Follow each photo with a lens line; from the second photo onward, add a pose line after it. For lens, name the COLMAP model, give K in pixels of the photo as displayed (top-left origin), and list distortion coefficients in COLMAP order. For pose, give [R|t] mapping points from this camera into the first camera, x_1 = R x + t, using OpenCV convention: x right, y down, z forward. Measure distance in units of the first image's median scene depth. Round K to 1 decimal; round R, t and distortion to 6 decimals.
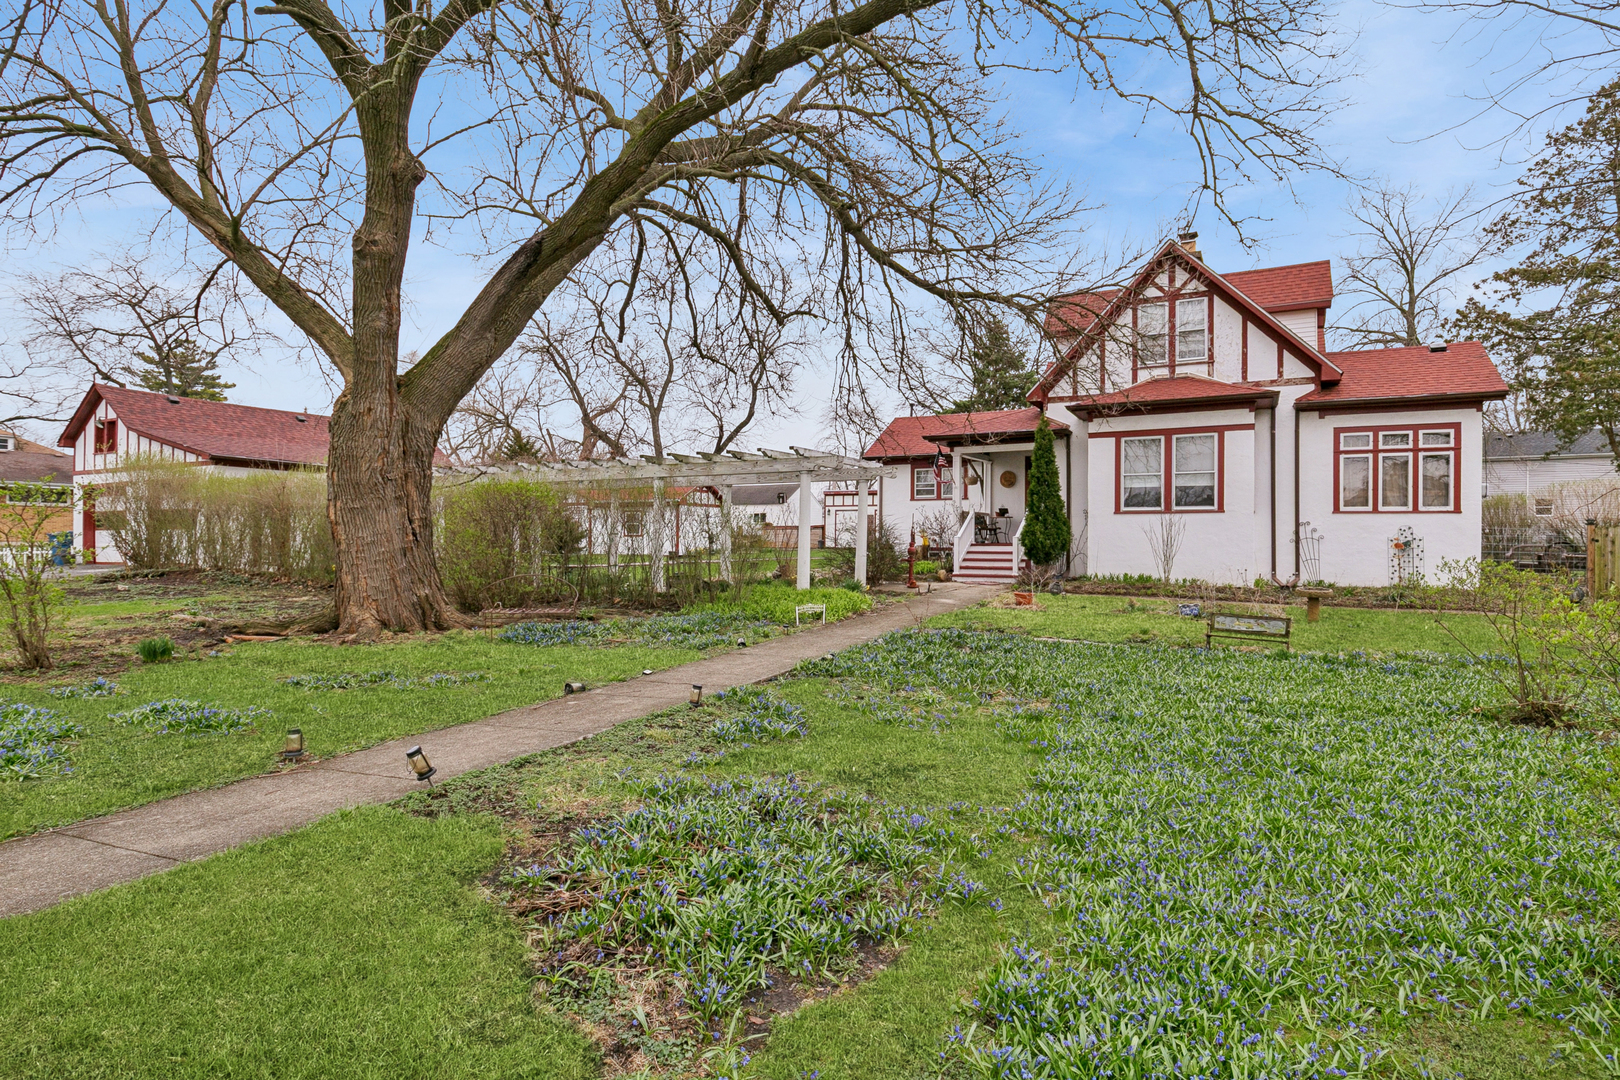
lens RADIAL K [[862.0, 0, 808.6], [0, 862.0, 531.4], [0, 0, 1]] dist [-0.000609, -0.000645]
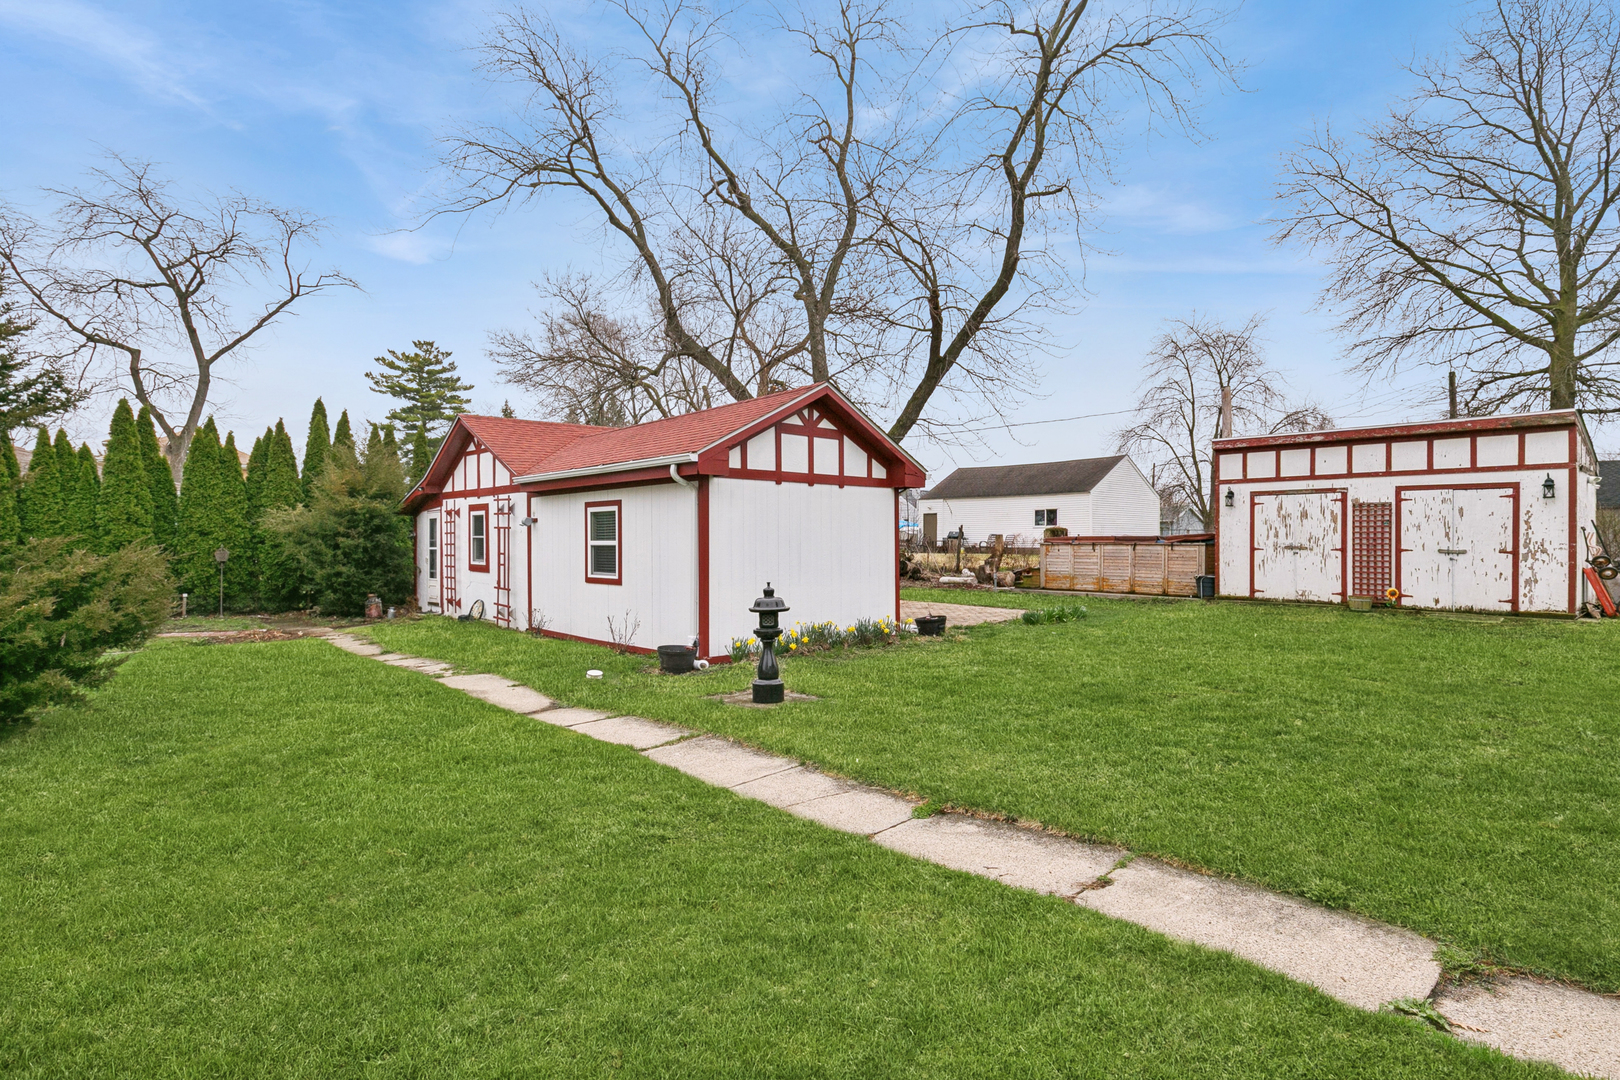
lens RADIAL K [[826.0, 0, 810.0], [0, 826.0, 540.0], [0, 0, 1]] dist [-0.002355, -0.000174]
pose [[0.942009, -0.007341, -0.335508, -0.071017], [0.010864, 0.999904, 0.008627, -0.026111], [0.335412, -0.011771, 0.941998, 1.624886]]
